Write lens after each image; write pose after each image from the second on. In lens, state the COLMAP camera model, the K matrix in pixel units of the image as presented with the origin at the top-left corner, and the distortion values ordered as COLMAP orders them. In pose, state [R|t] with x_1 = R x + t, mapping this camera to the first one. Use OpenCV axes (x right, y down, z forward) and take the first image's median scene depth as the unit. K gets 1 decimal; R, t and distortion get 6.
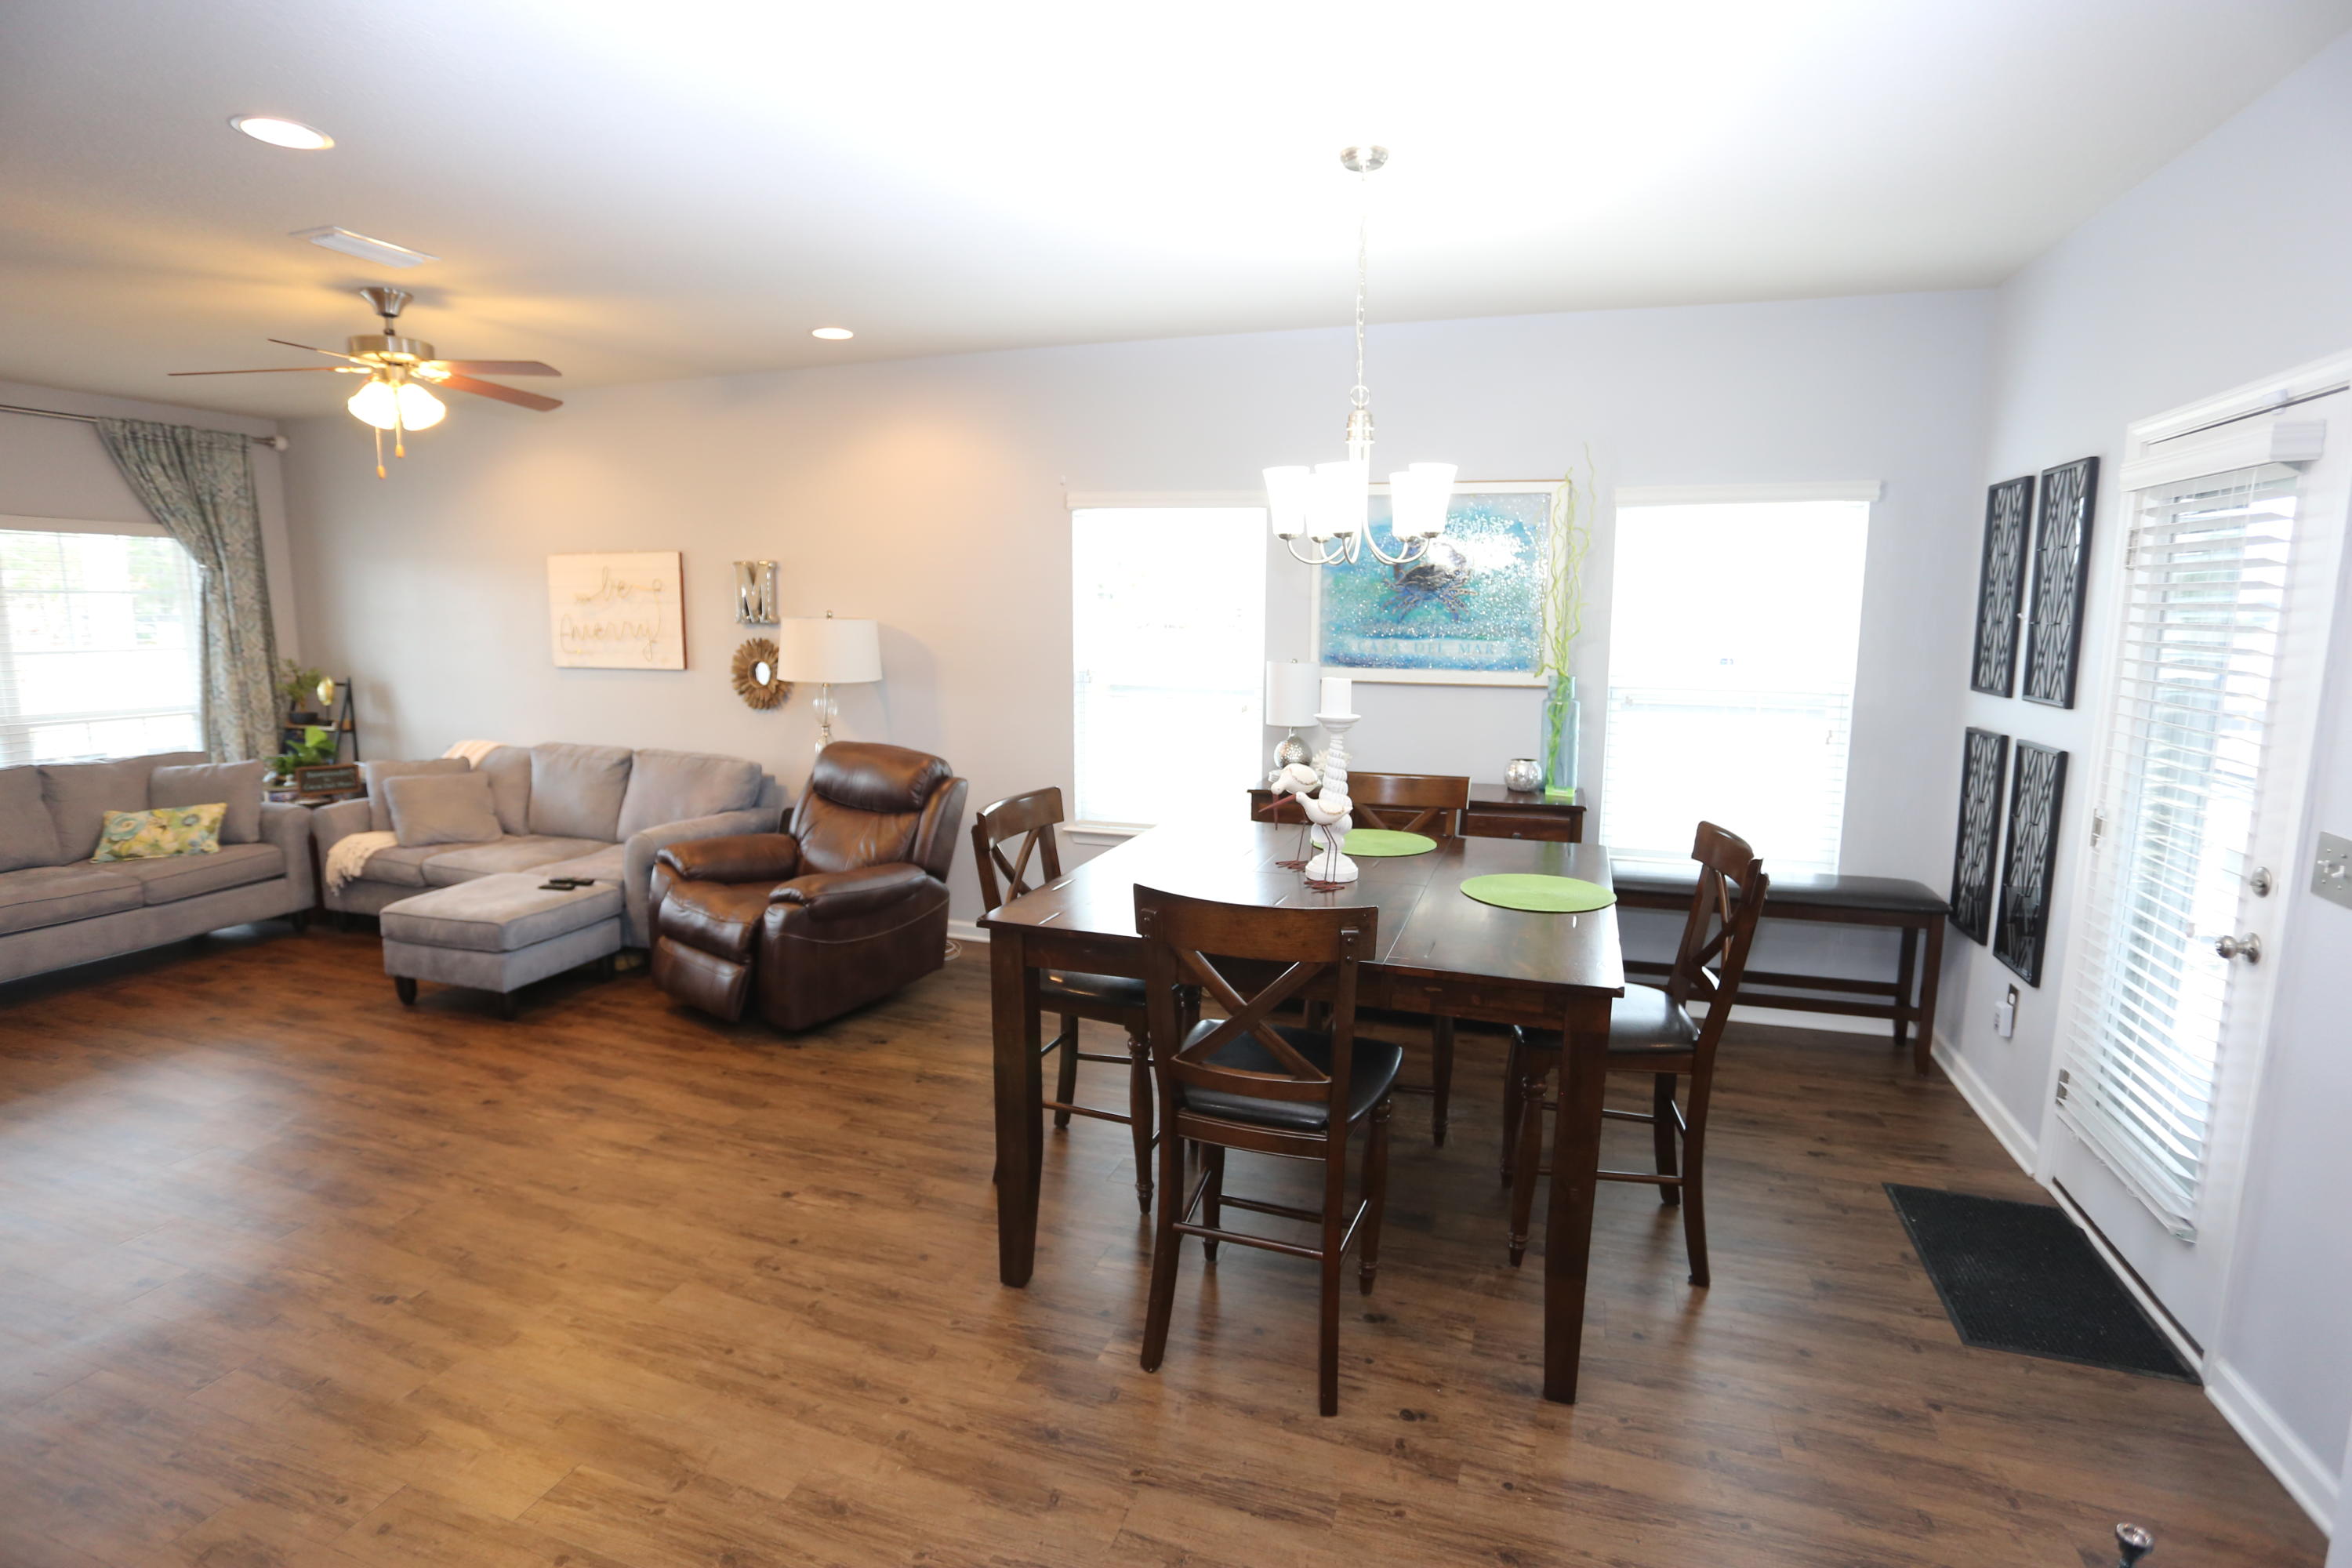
lens RADIAL K [[1139.7, 0, 1182.8], [0, 1139.7, 779.7], [0, 0, 1]] dist [-0.078594, 0.030724]
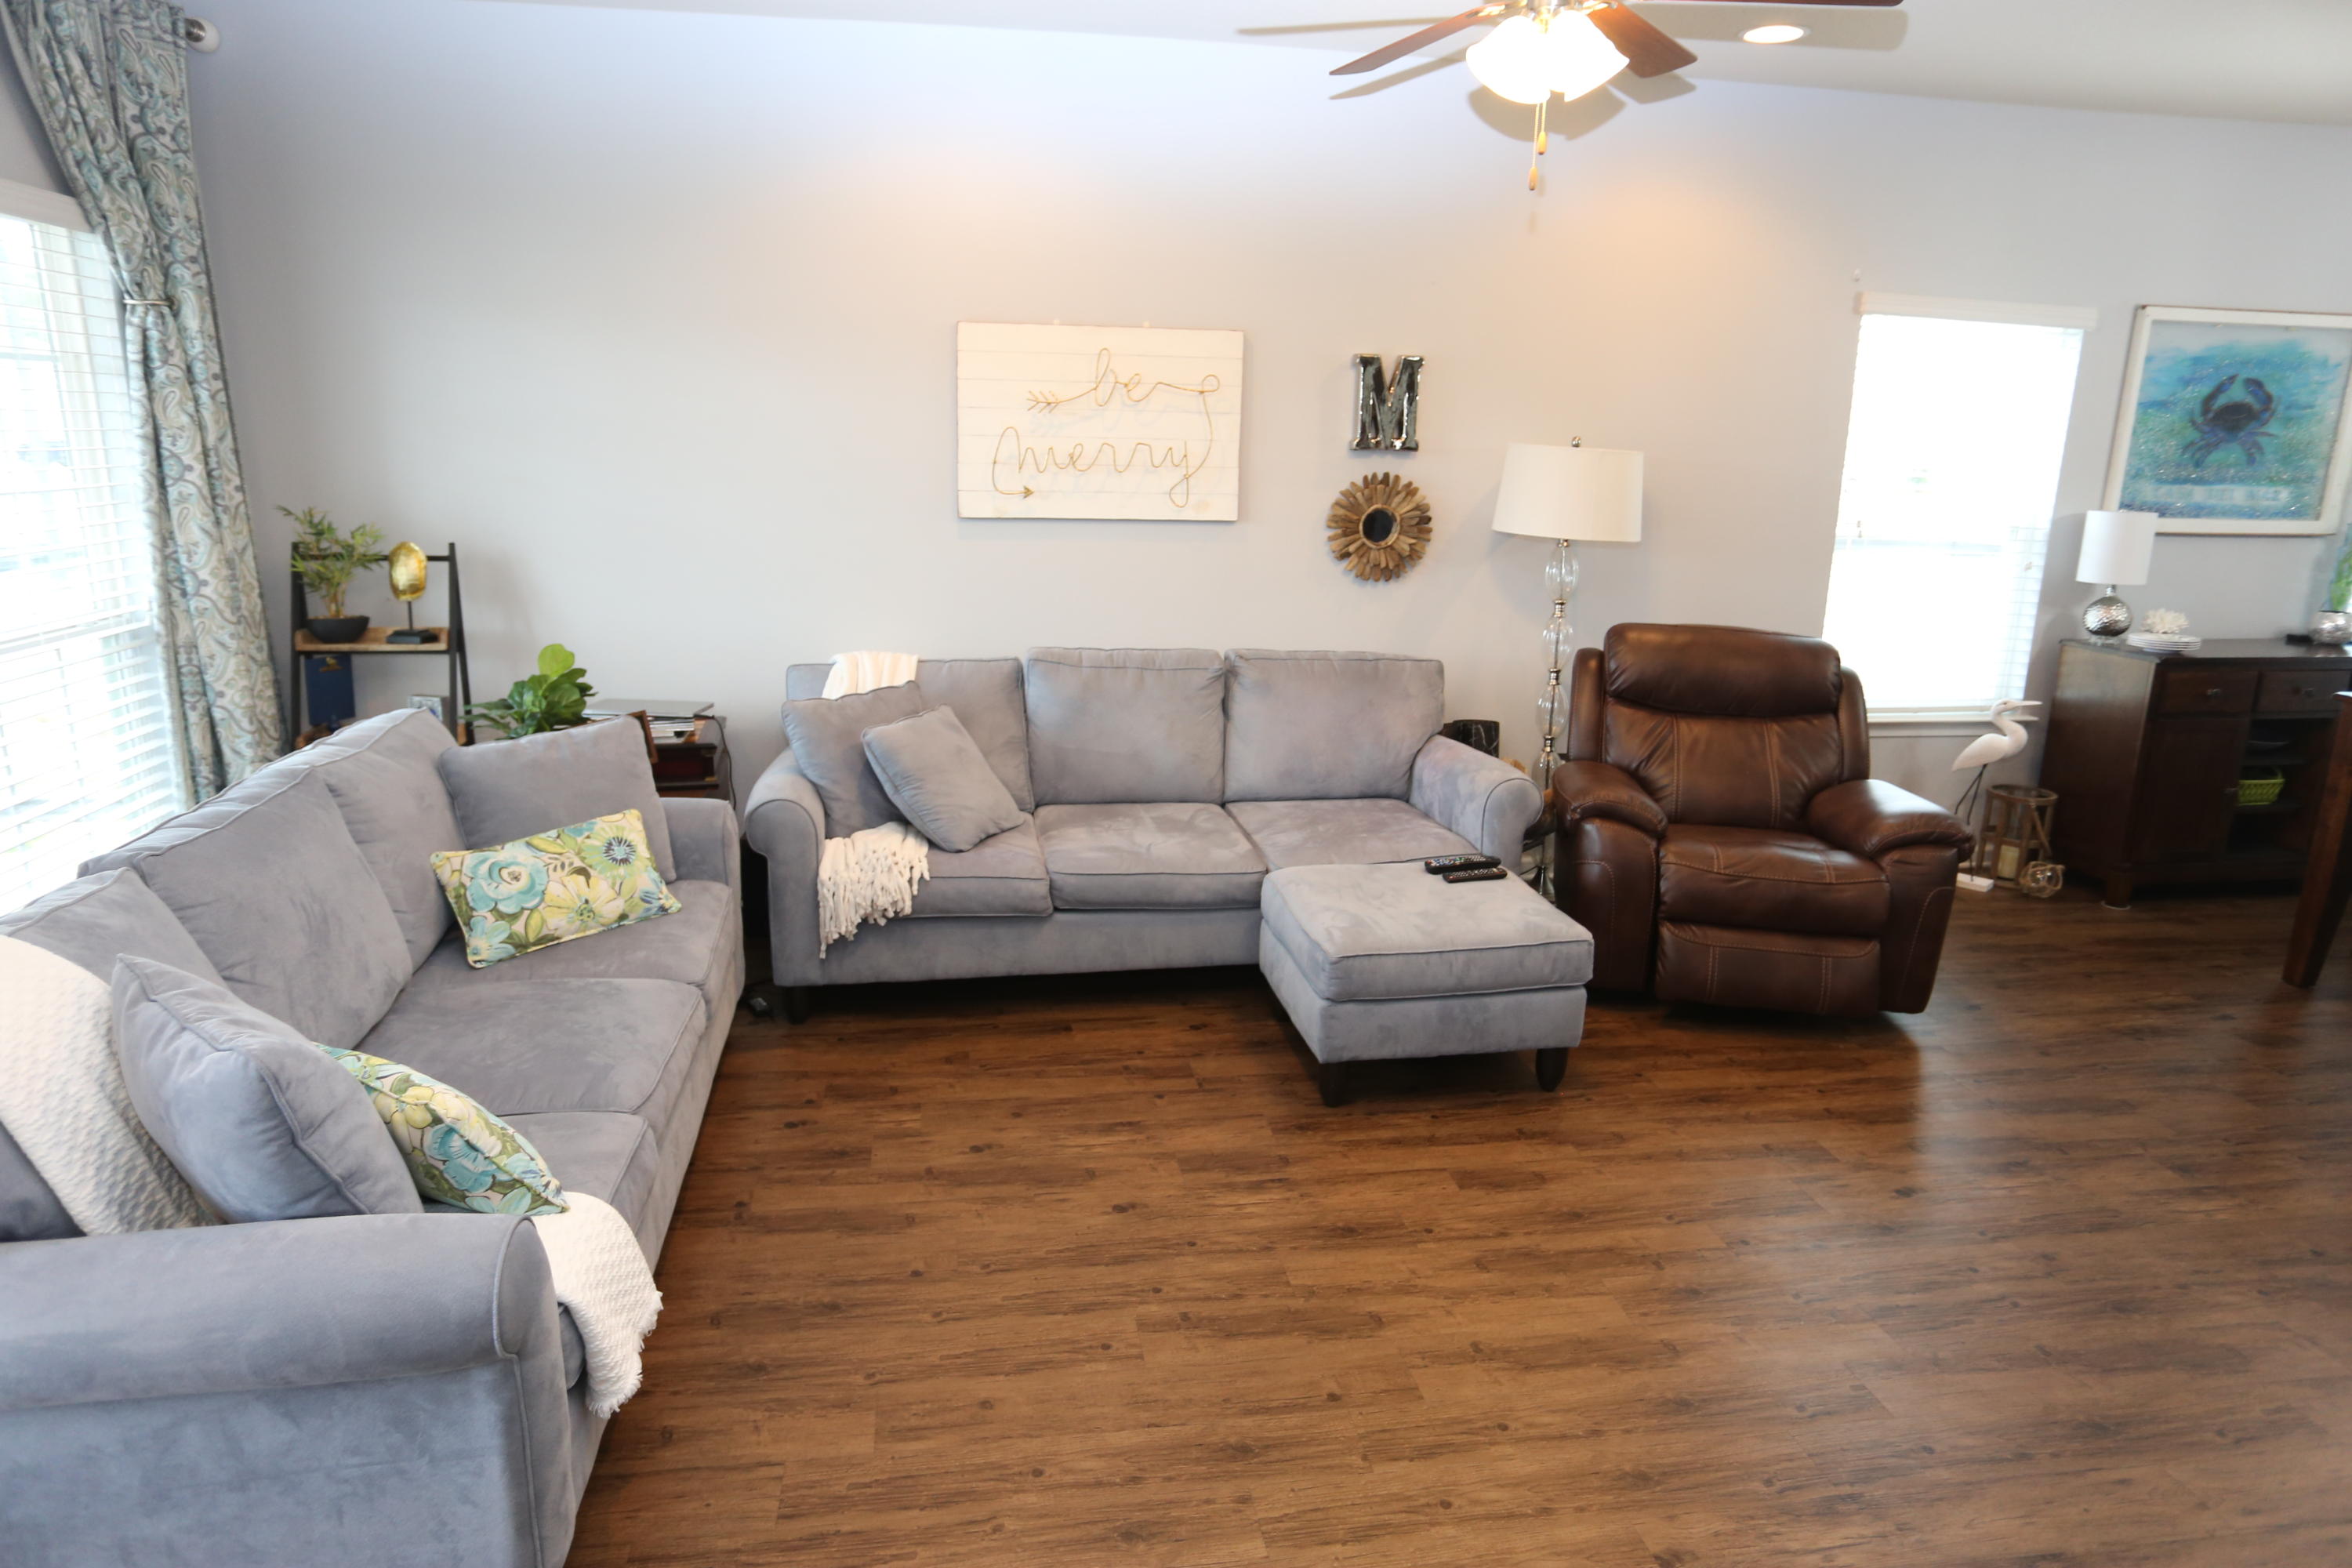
lens RADIAL K [[1434.3, 0, 1176.5], [0, 1434.3, 772.5], [0, 0, 1]] dist [-0.055938, 0.038541]
pose [[0.884774, -0.094914, 0.456252, -0.963586], [0.051098, 0.992895, 0.107460, -0.051761], [-0.463210, -0.071764, 0.883338, 0.326836]]
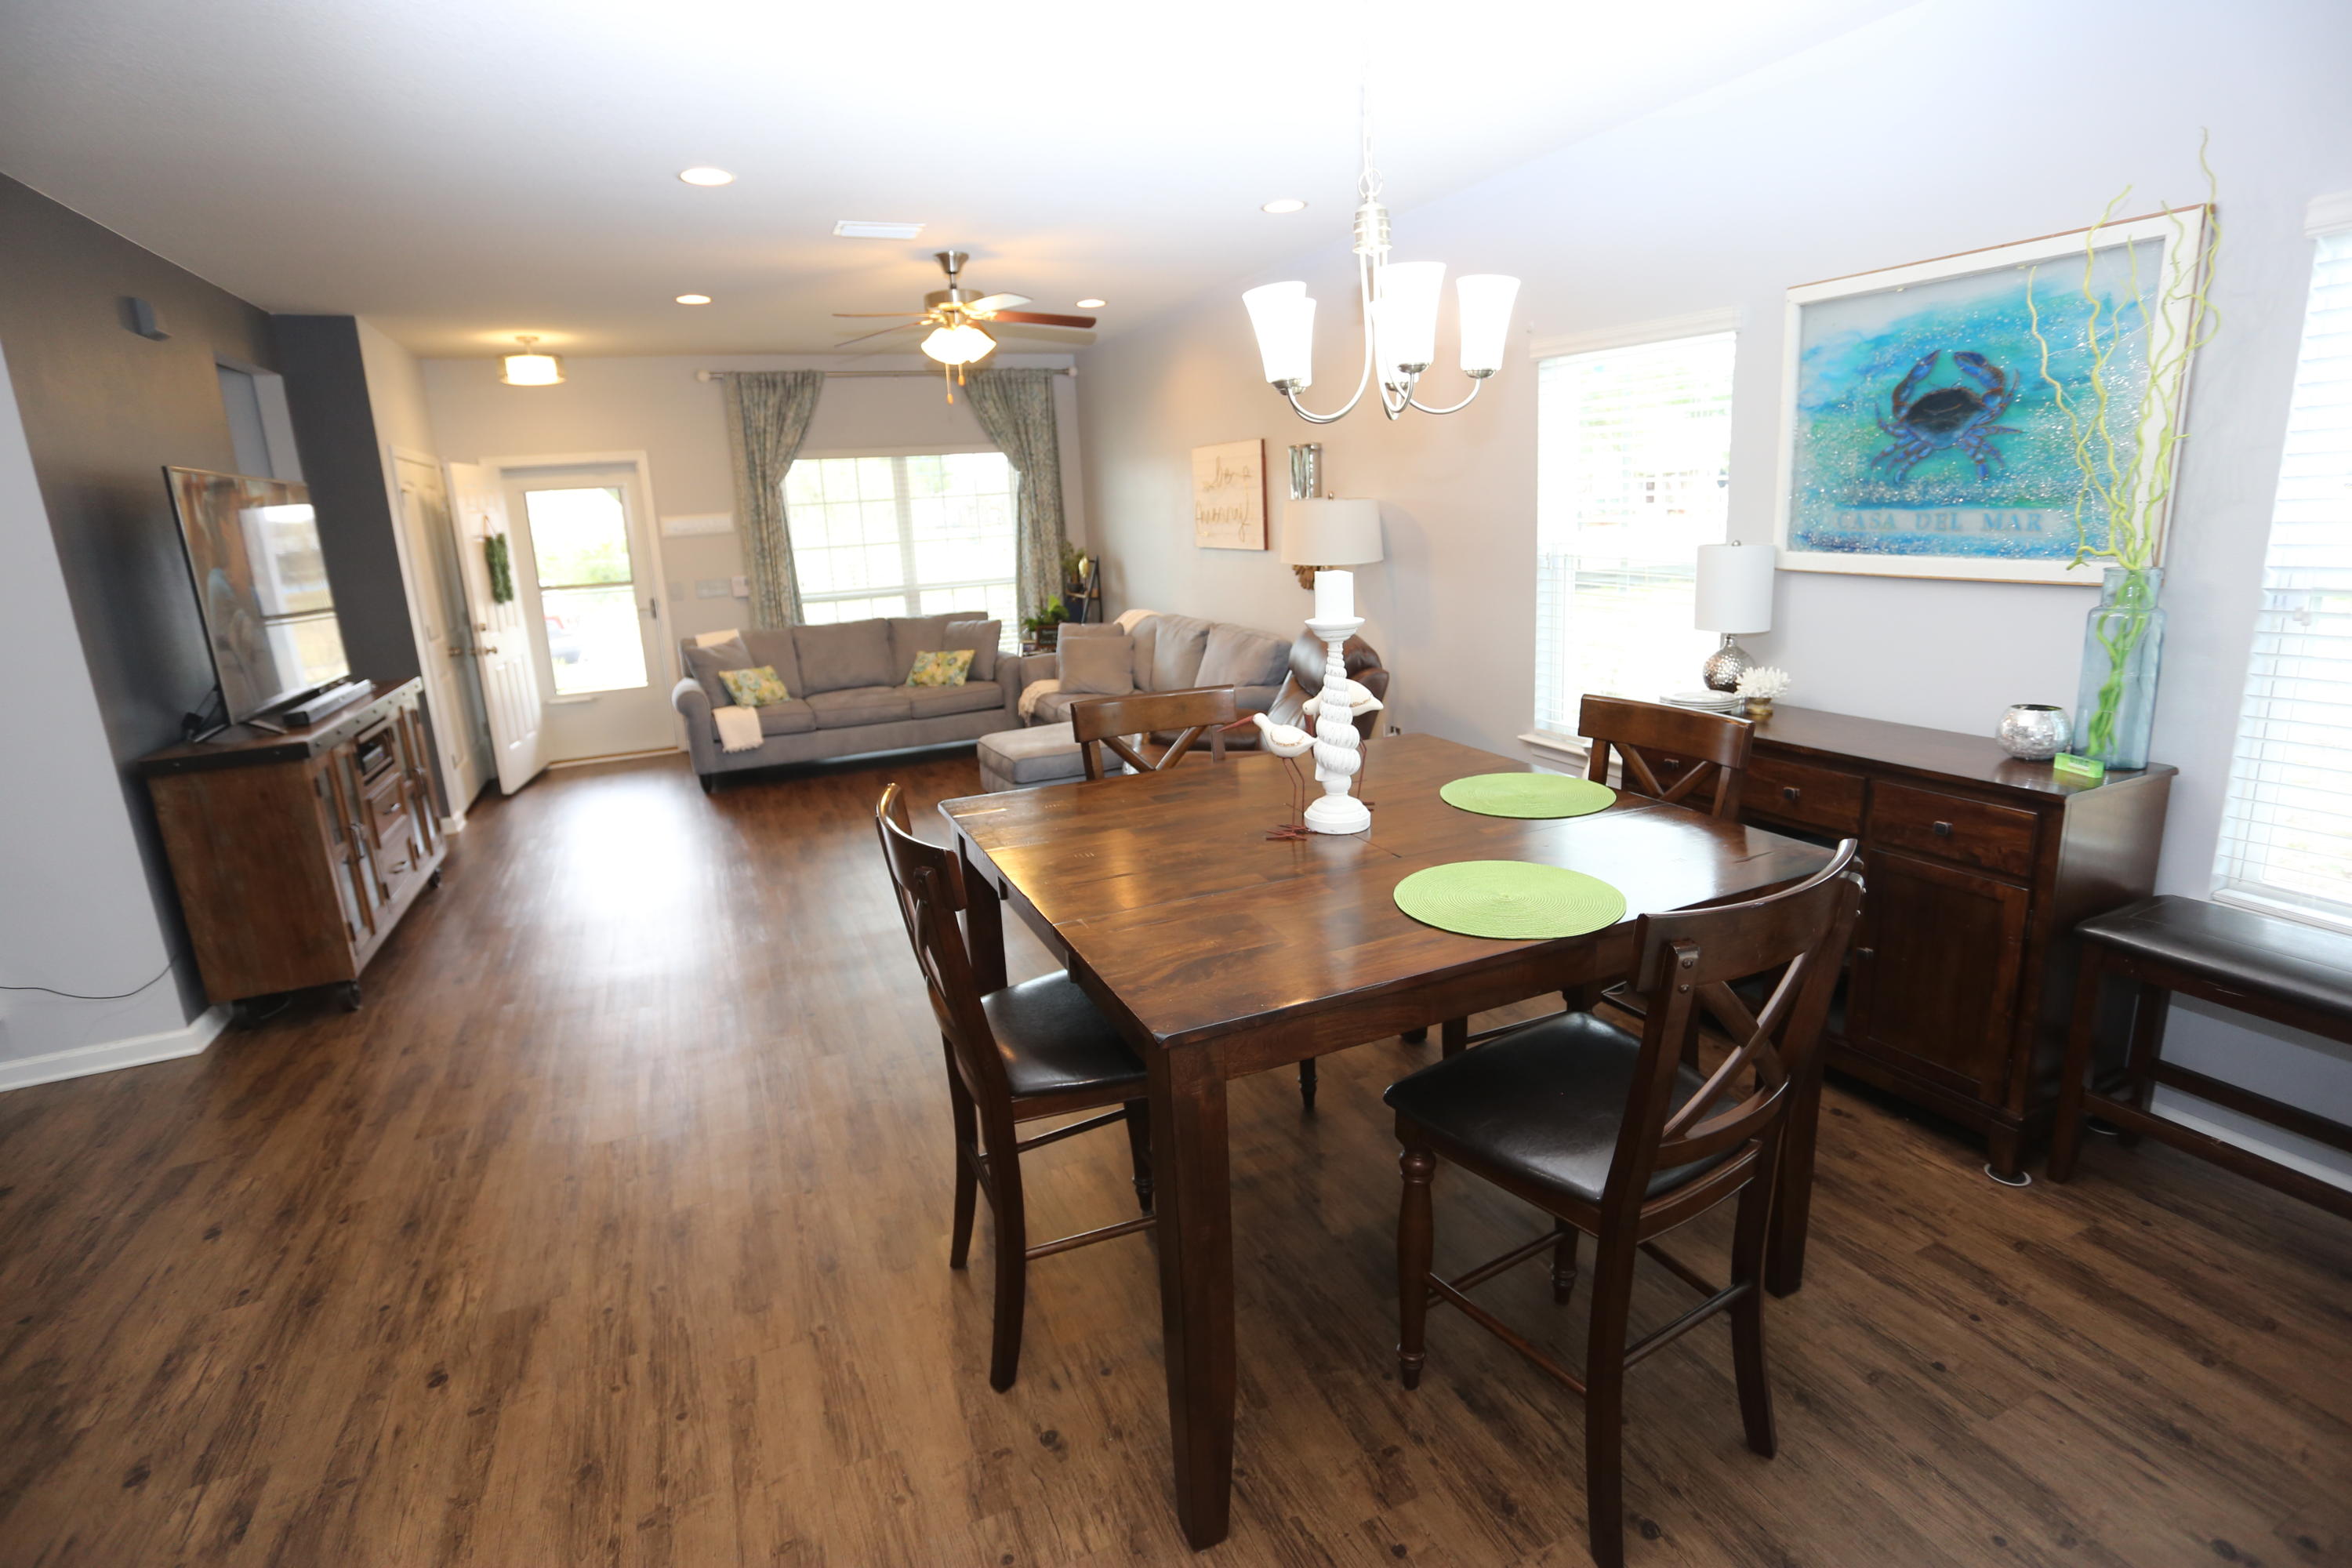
lens RADIAL K [[1139.7, 0, 1182.8], [0, 1139.7, 779.7], [0, 0, 1]] dist [-0.078594, 0.030724]
pose [[0.675982, 0.139415, -0.723610, 0.359188], [-0.058673, 0.989006, 0.135736, -0.027111], [0.734579, -0.049299, 0.676730, 0.221138]]
